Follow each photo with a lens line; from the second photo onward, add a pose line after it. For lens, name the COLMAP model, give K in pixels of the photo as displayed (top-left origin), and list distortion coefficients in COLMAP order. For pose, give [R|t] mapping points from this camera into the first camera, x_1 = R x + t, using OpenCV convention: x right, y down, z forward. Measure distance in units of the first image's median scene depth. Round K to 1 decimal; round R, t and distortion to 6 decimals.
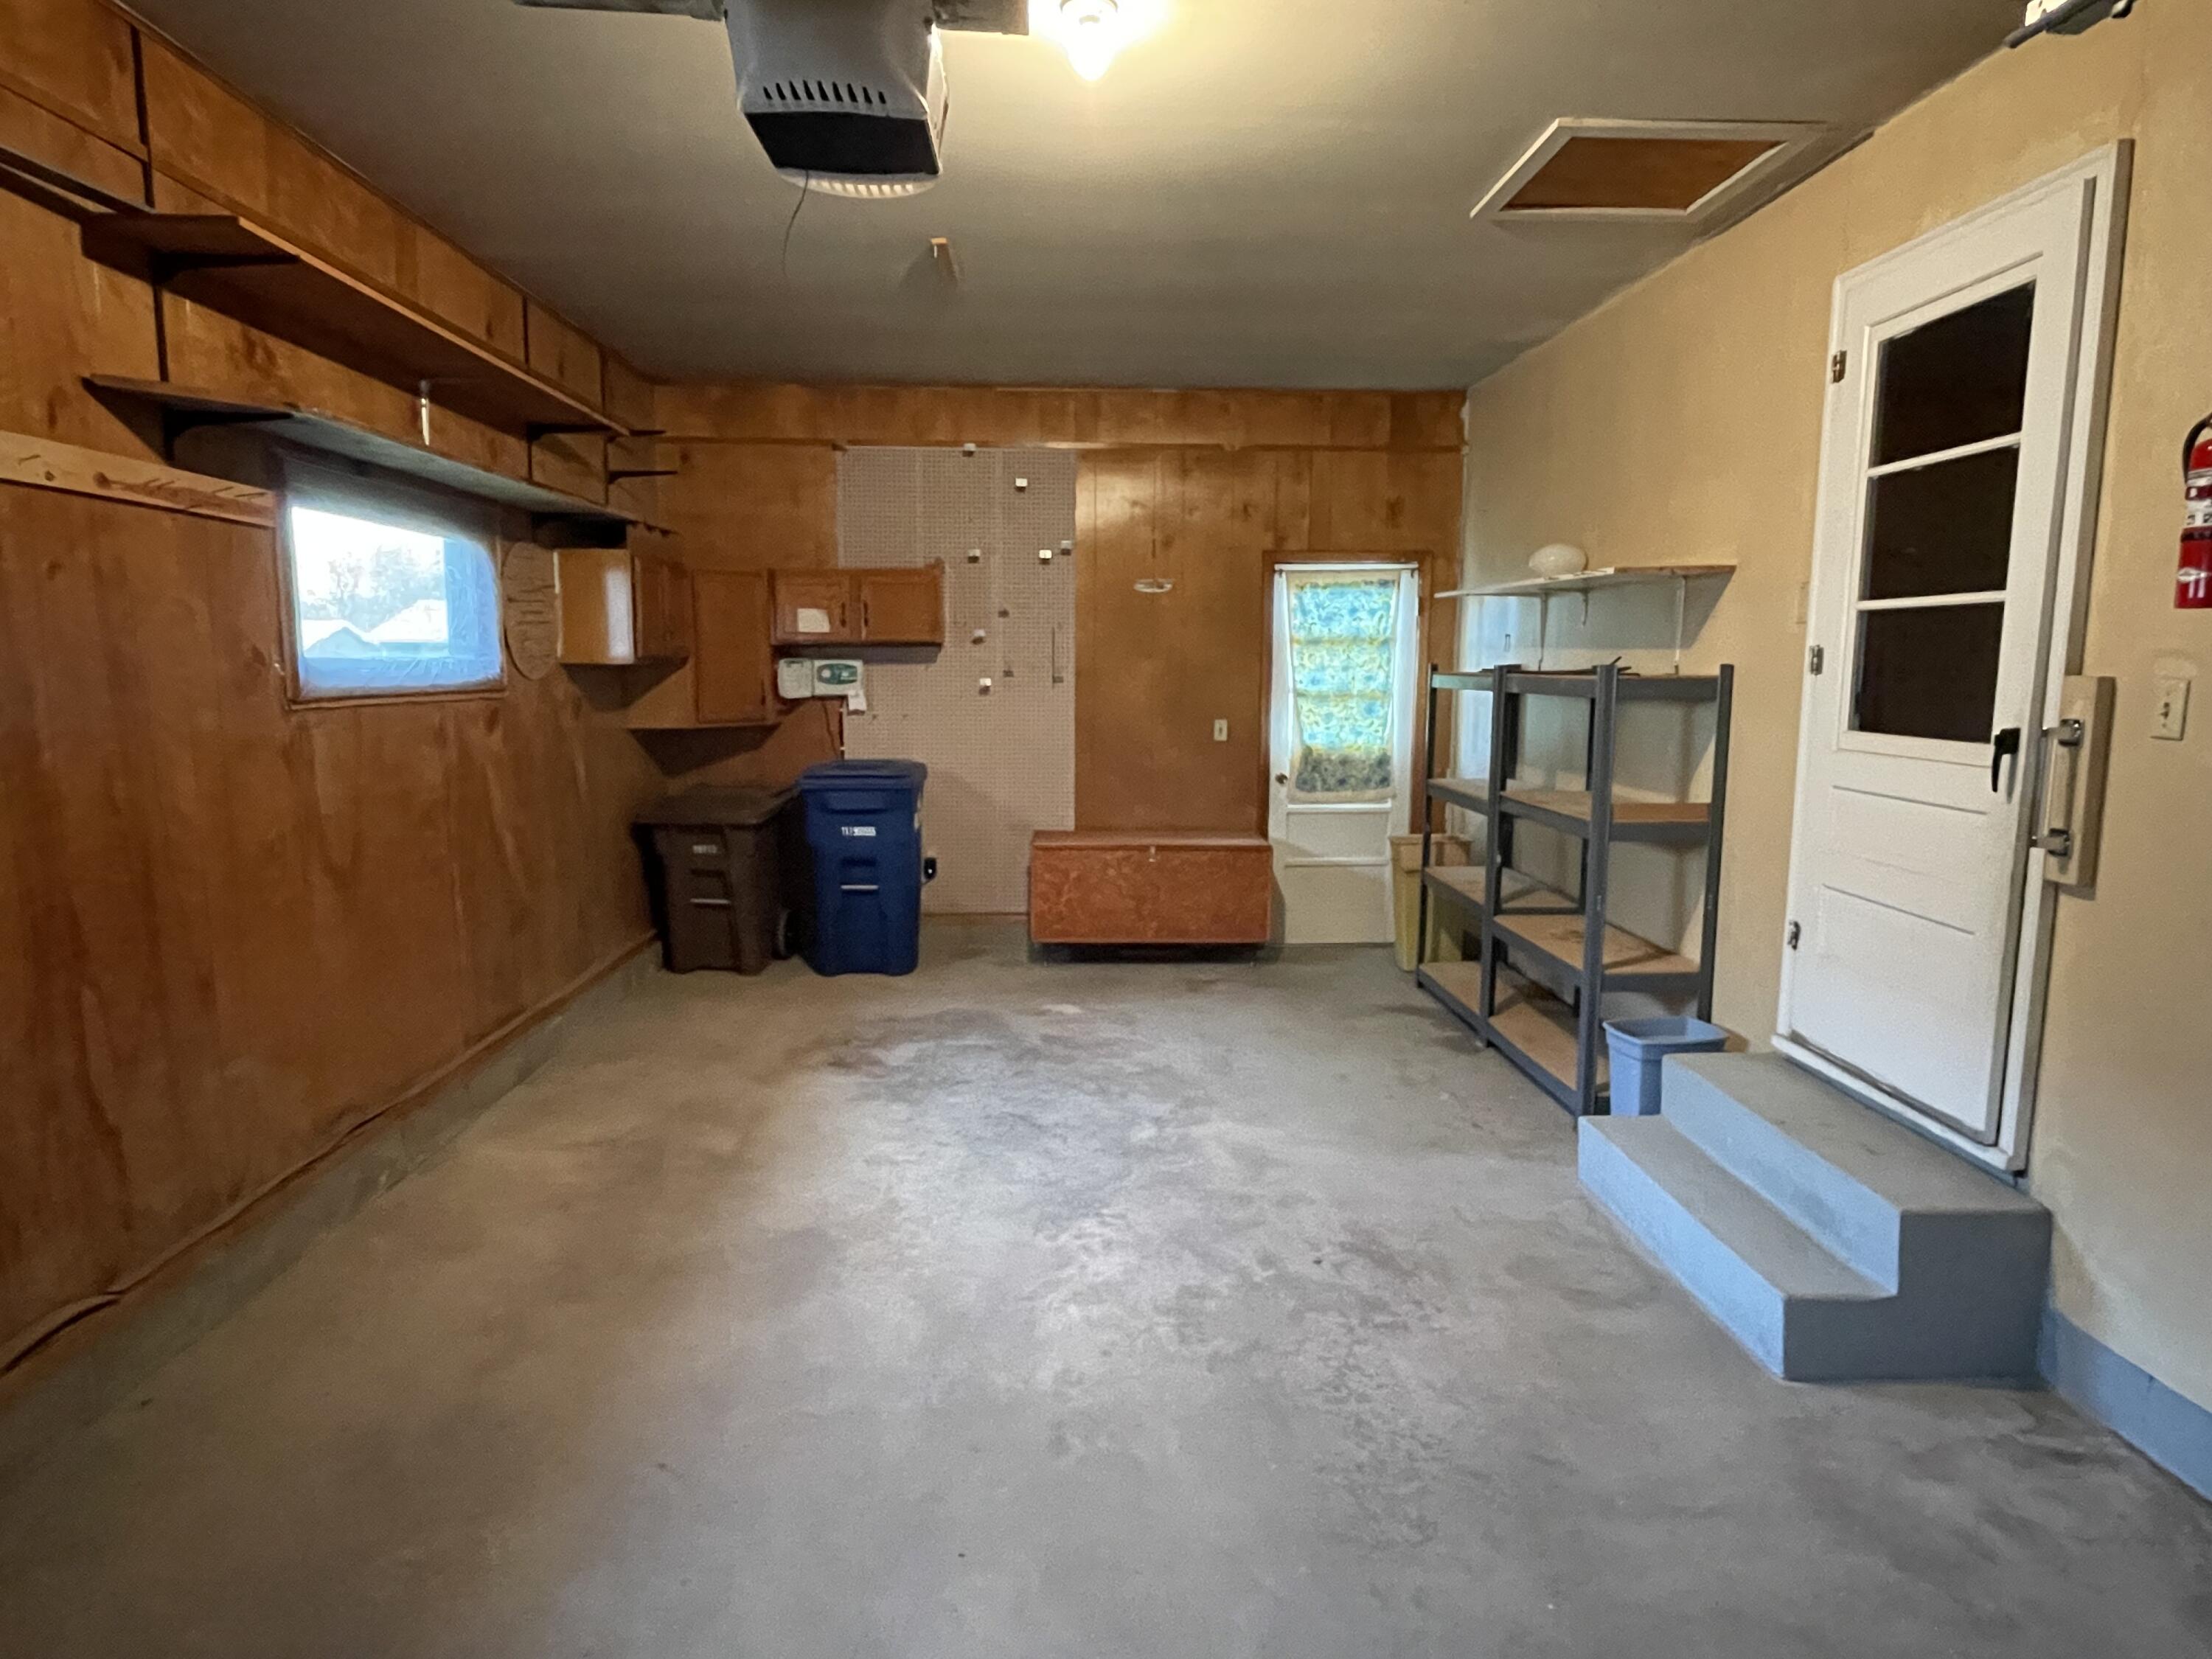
lens RADIAL K [[1242.1, 0, 1101.8], [0, 1242.1, 821.1], [0, 0, 1]] dist [-0.004320, -0.000025]
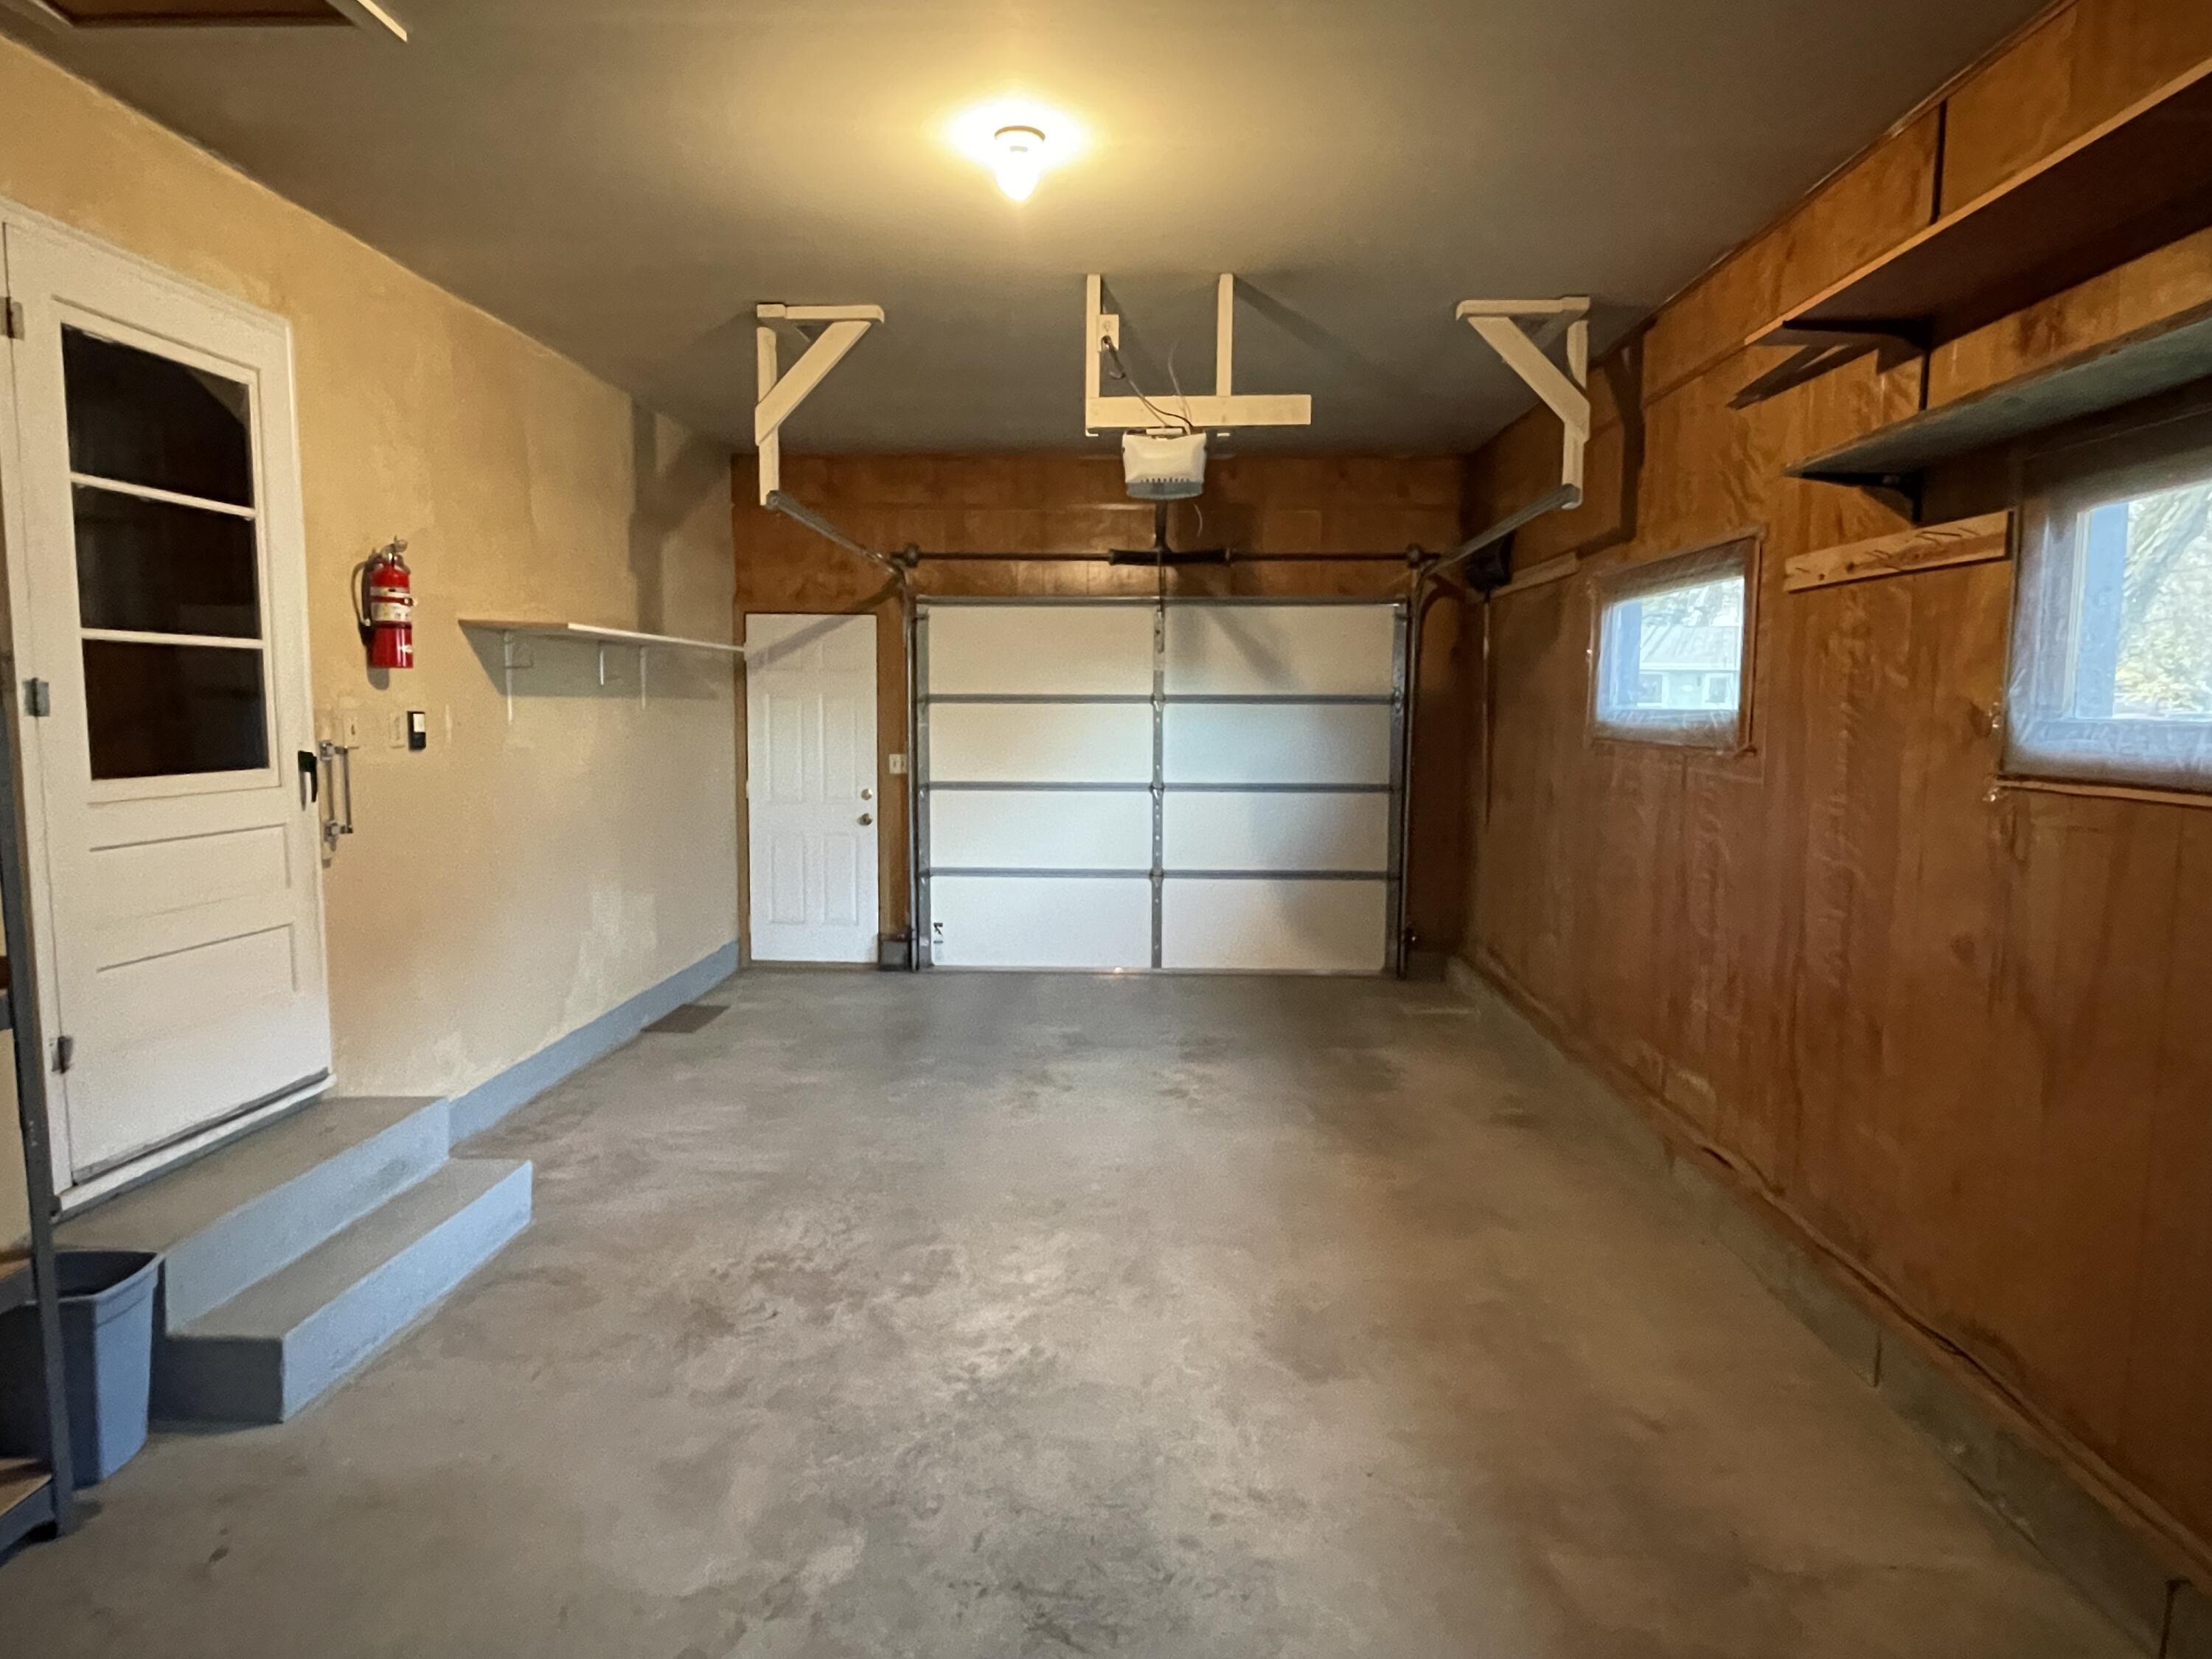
lens RADIAL K [[1242.1, 0, 1103.2], [0, 1242.1, 825.2], [0, 0, 1]] dist [-0.004320, -0.000025]
pose [[-0.996477, -0.020847, 0.081234, -0.157062], [-0.001768, 0.973619, 0.228173, -0.244751], [-0.083847, 0.227225, -0.970226, 1.827595]]
